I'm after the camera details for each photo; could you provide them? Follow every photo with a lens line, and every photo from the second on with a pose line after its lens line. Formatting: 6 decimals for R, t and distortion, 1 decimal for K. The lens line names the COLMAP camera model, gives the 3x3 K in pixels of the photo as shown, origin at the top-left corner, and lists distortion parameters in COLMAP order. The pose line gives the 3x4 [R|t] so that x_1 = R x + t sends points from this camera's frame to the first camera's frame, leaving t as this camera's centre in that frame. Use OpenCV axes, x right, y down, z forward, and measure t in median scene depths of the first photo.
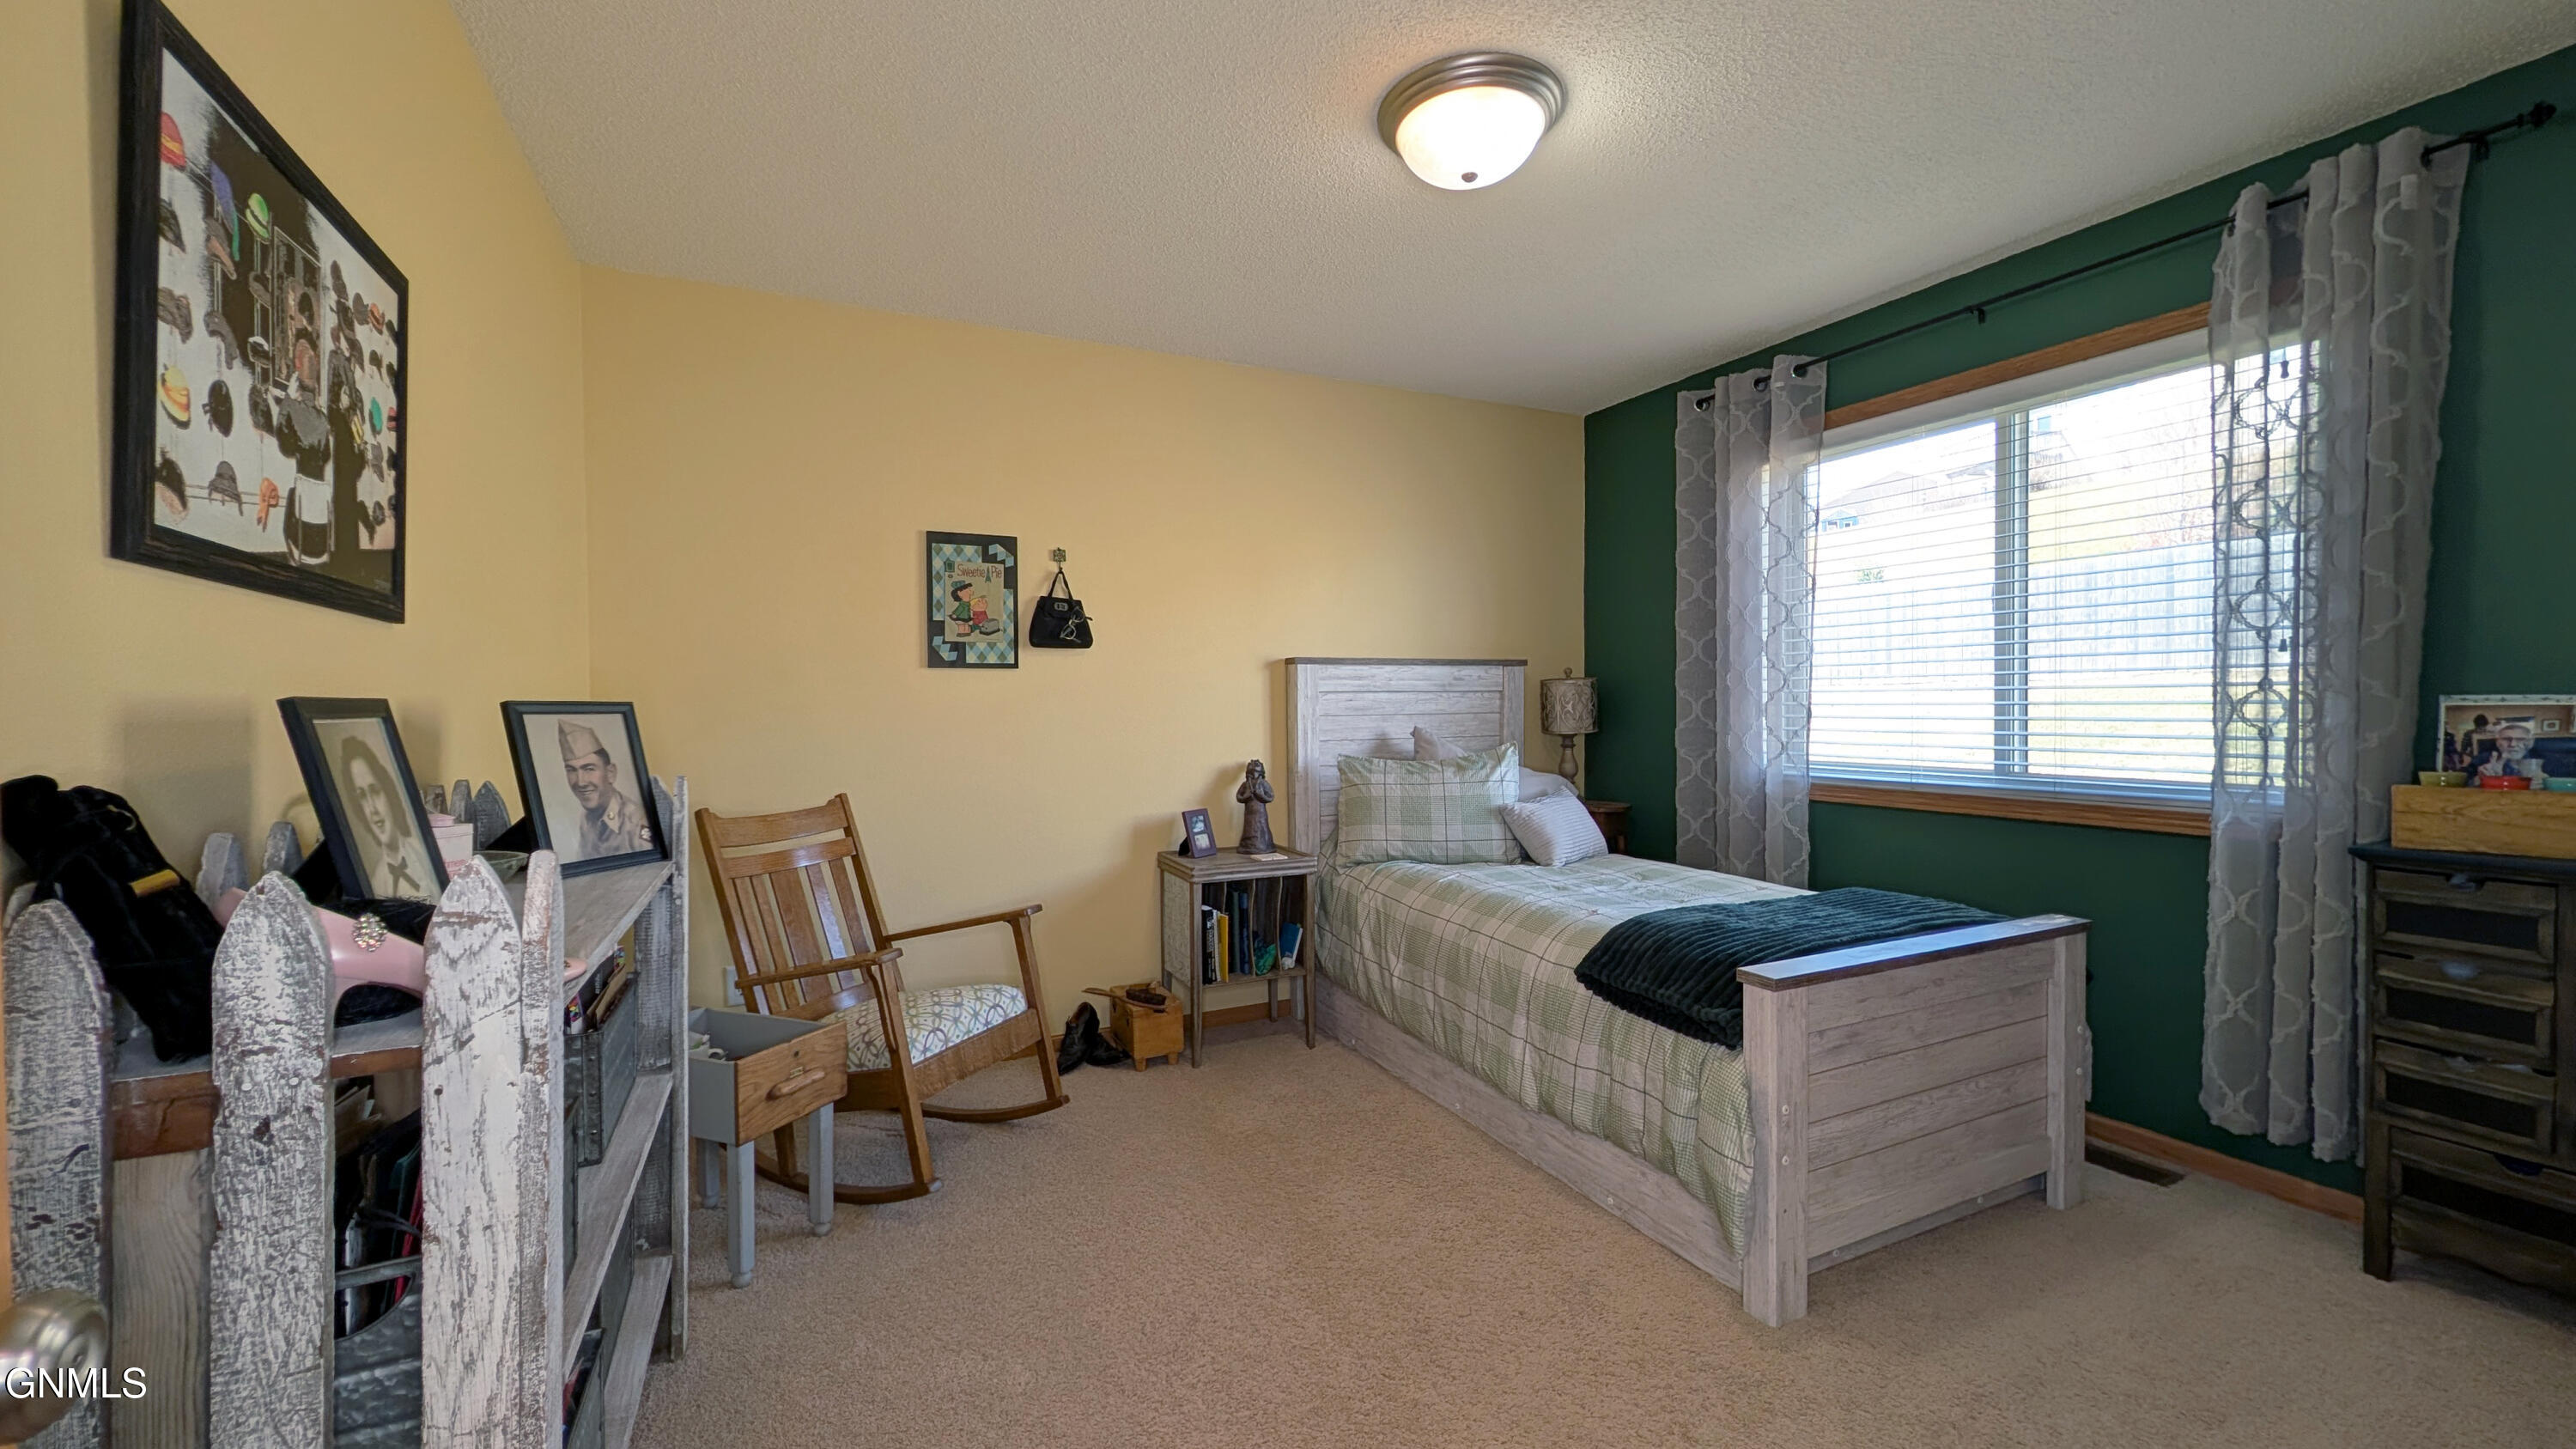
lens RADIAL K [[984.3, 0, 1288.0], [0, 984.3, 724.5], [0, 0, 1]] dist [-0.000352, -0.000052]
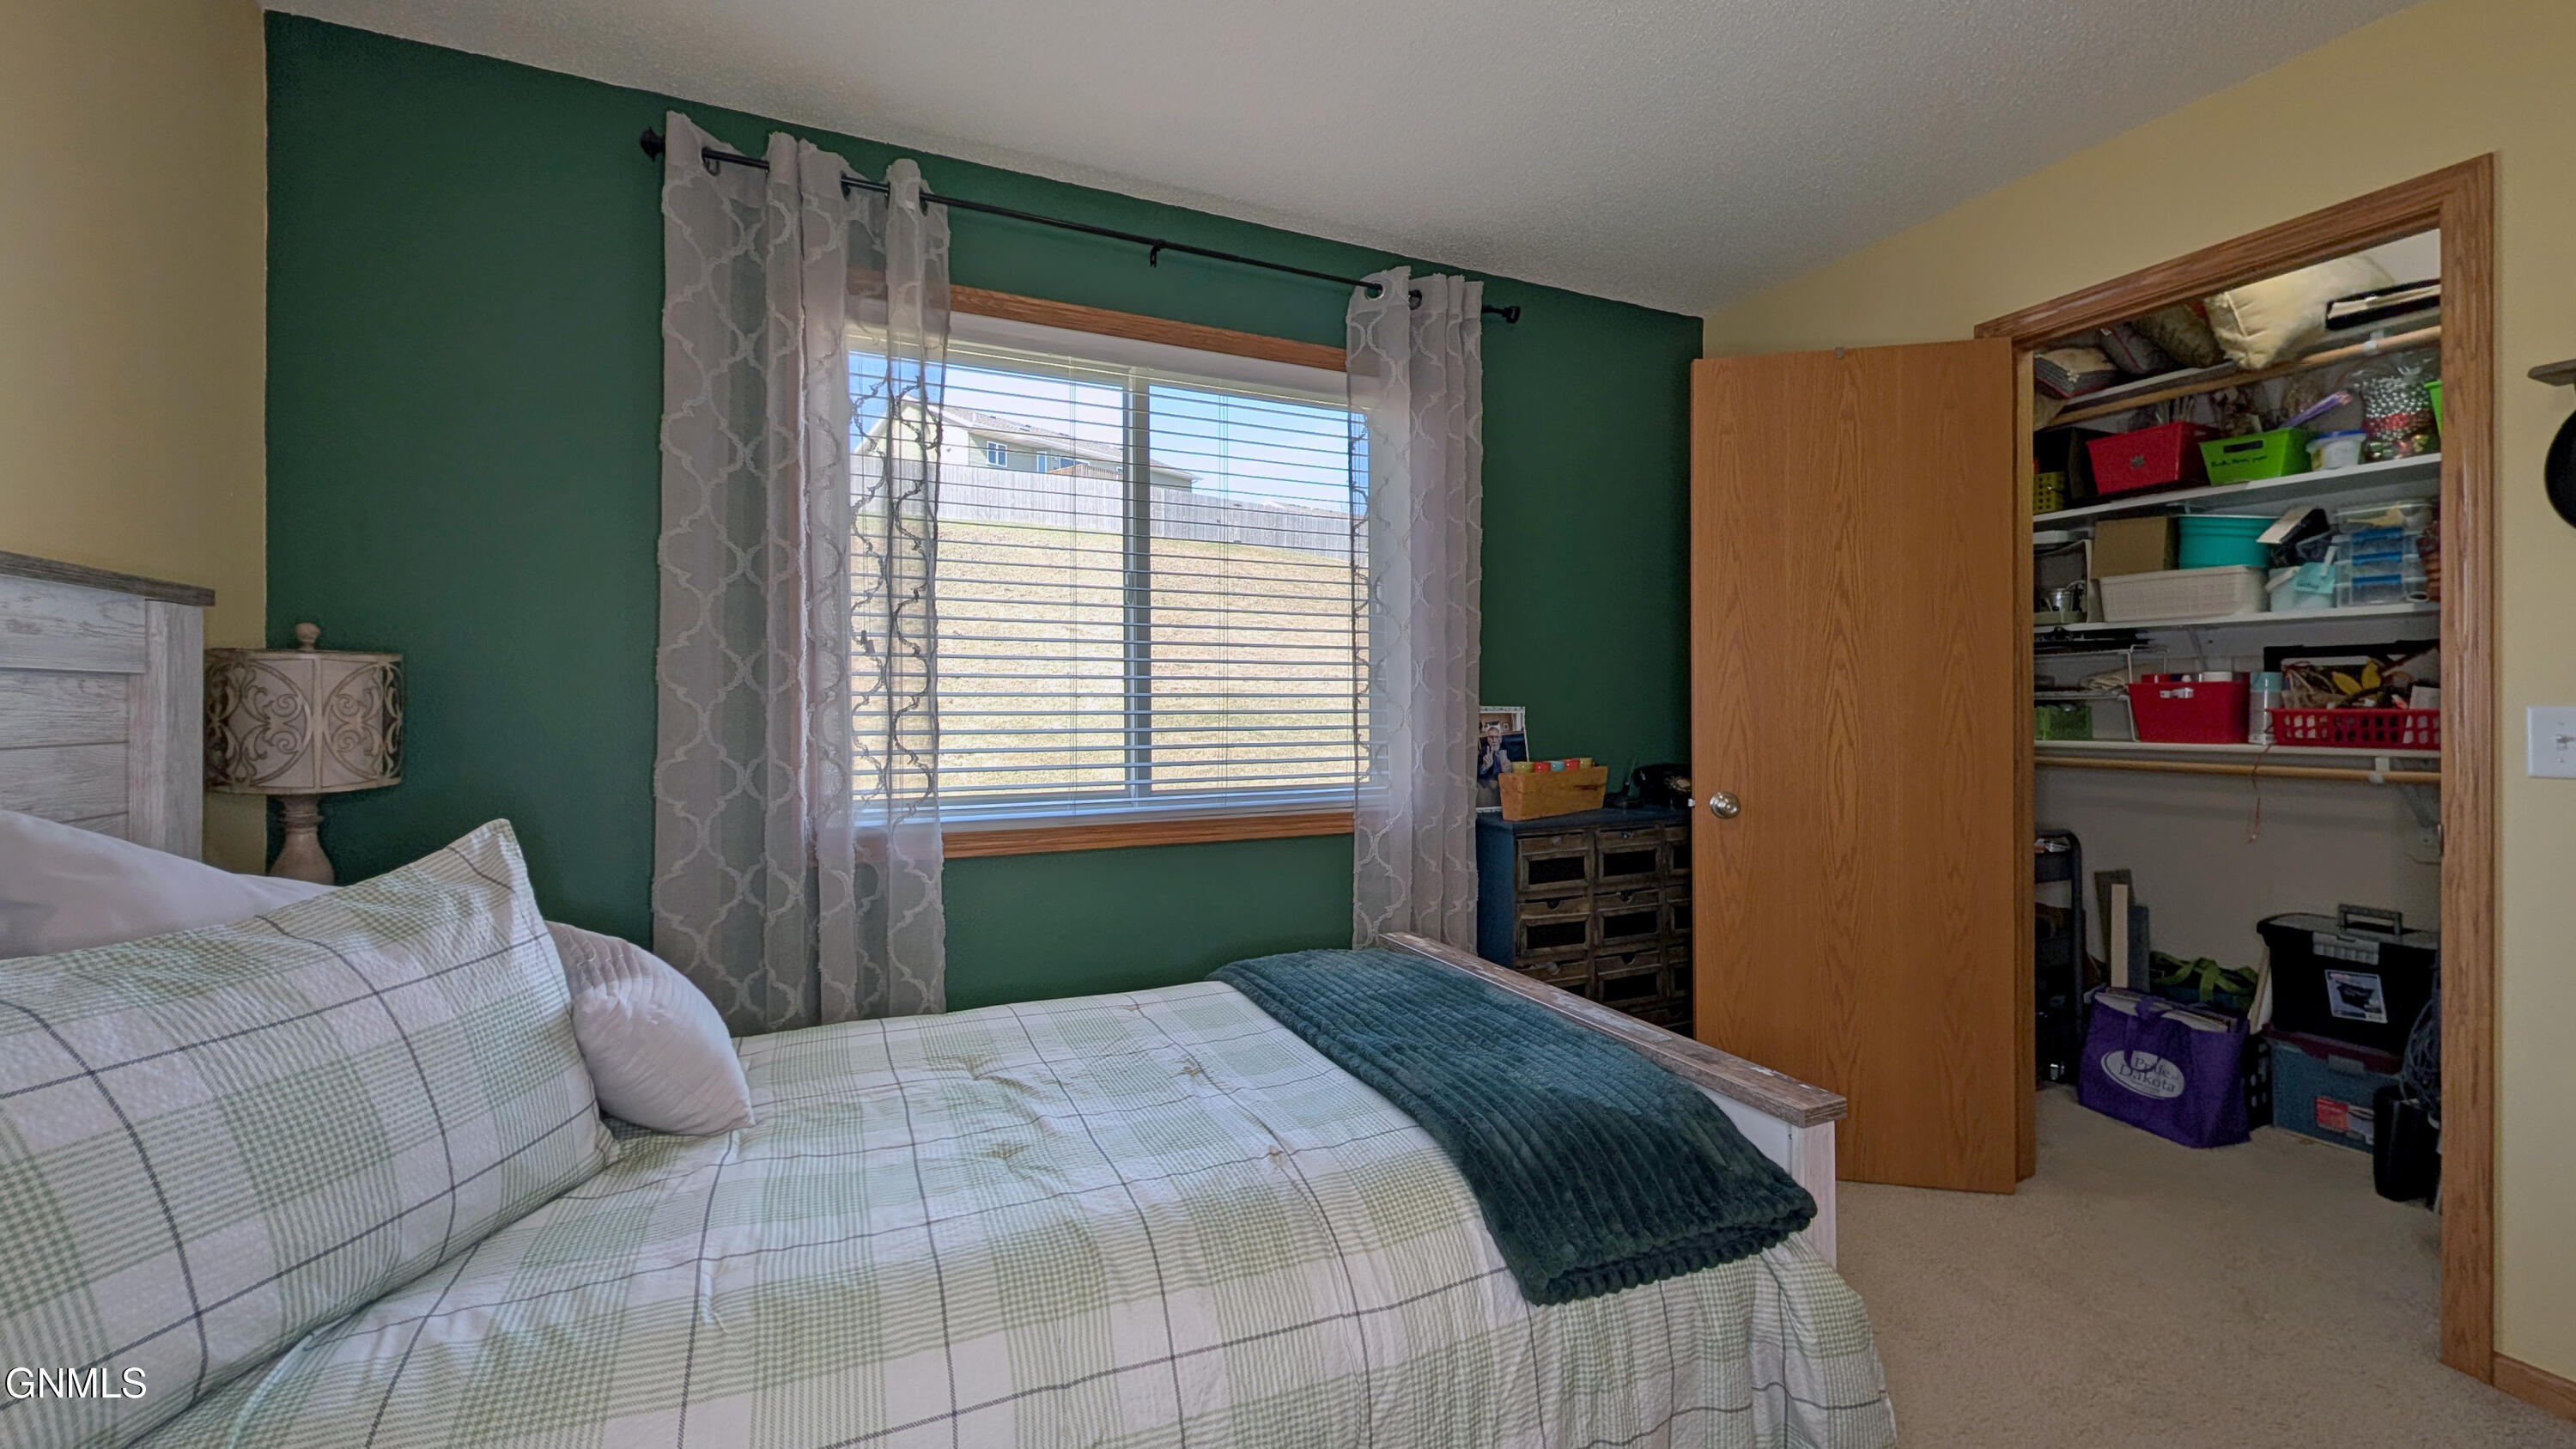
lens RADIAL K [[984.3, 0, 1288.0], [0, 984.3, 724.5], [0, 0, 1]] dist [-0.000352, -0.000052]
pose [[0.042449, -0.007467, 0.999071, -0.128659], [0.023120, 0.999712, 0.006490, -0.012262], [-0.998831, 0.022823, 0.042609, 0.760816]]
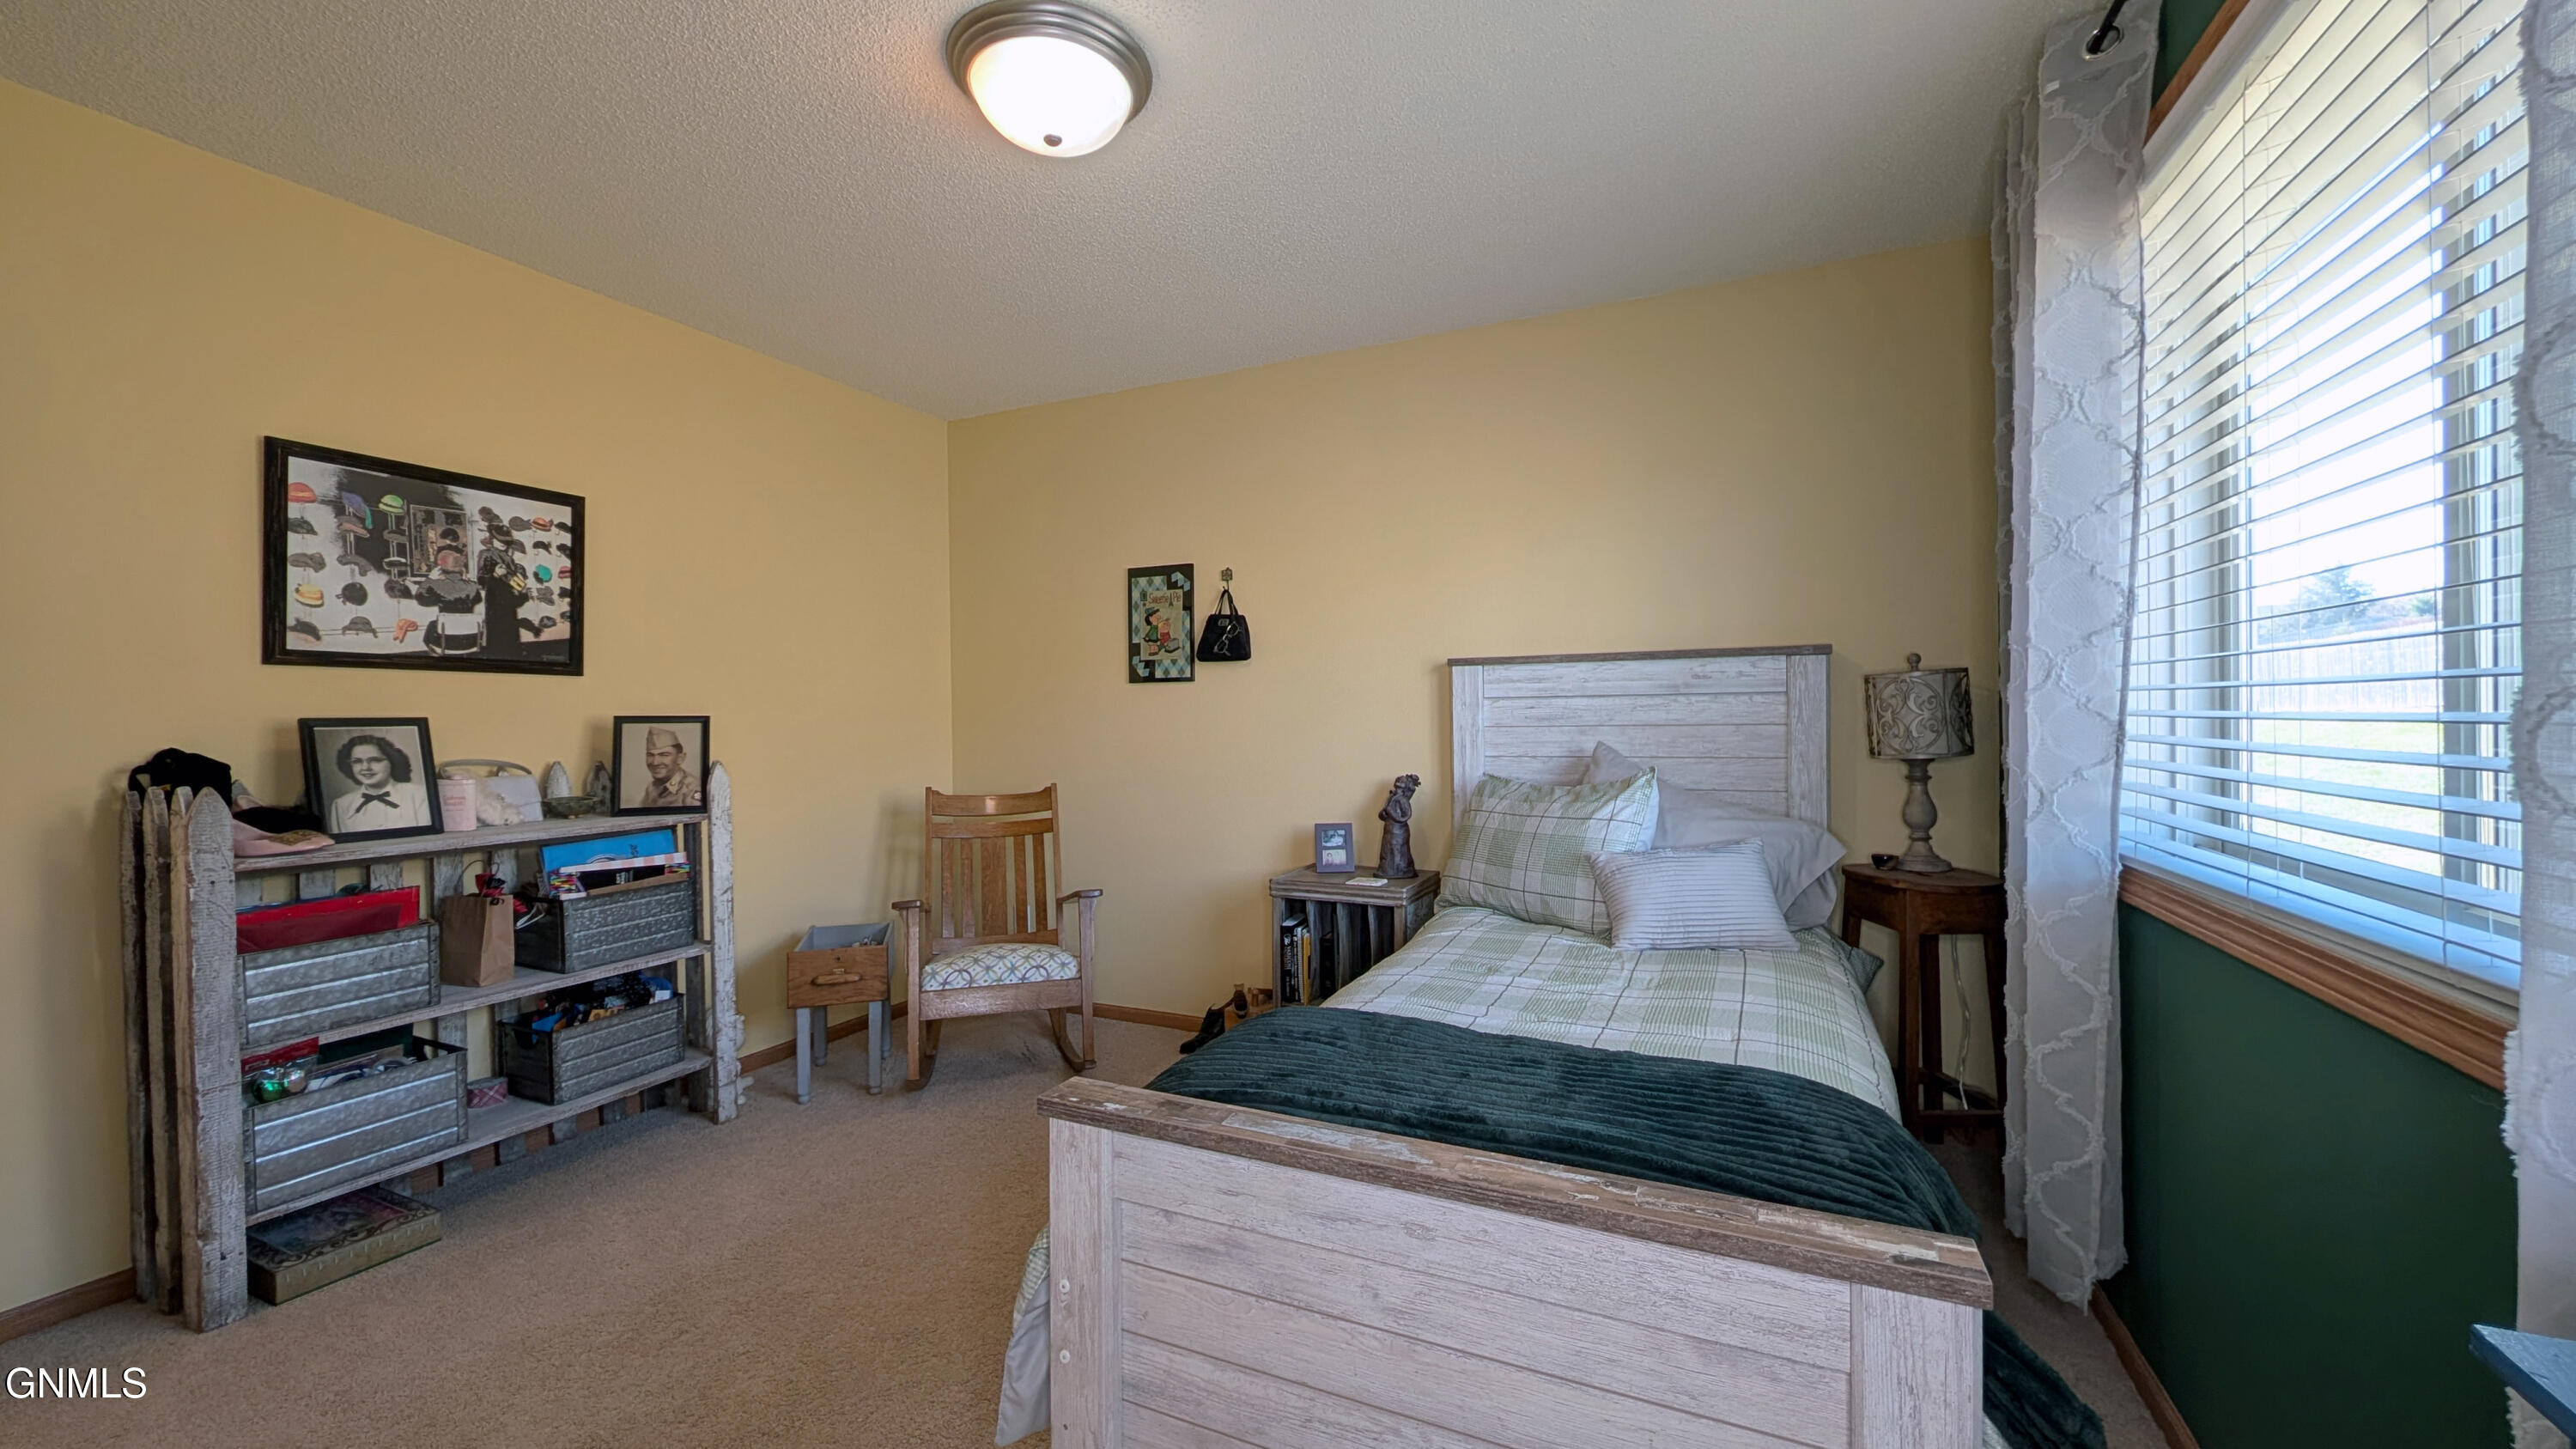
lens RADIAL K [[984.3, 0, 1288.0], [0, 984.3, 724.5], [0, 0, 1]] dist [-0.000352, -0.000052]
pose [[0.634440, 0.009668, -0.772912, 0.669398], [-0.010977, 0.999934, 0.003497, -0.013522], [0.772894, 0.006265, 0.634504, 0.385275]]
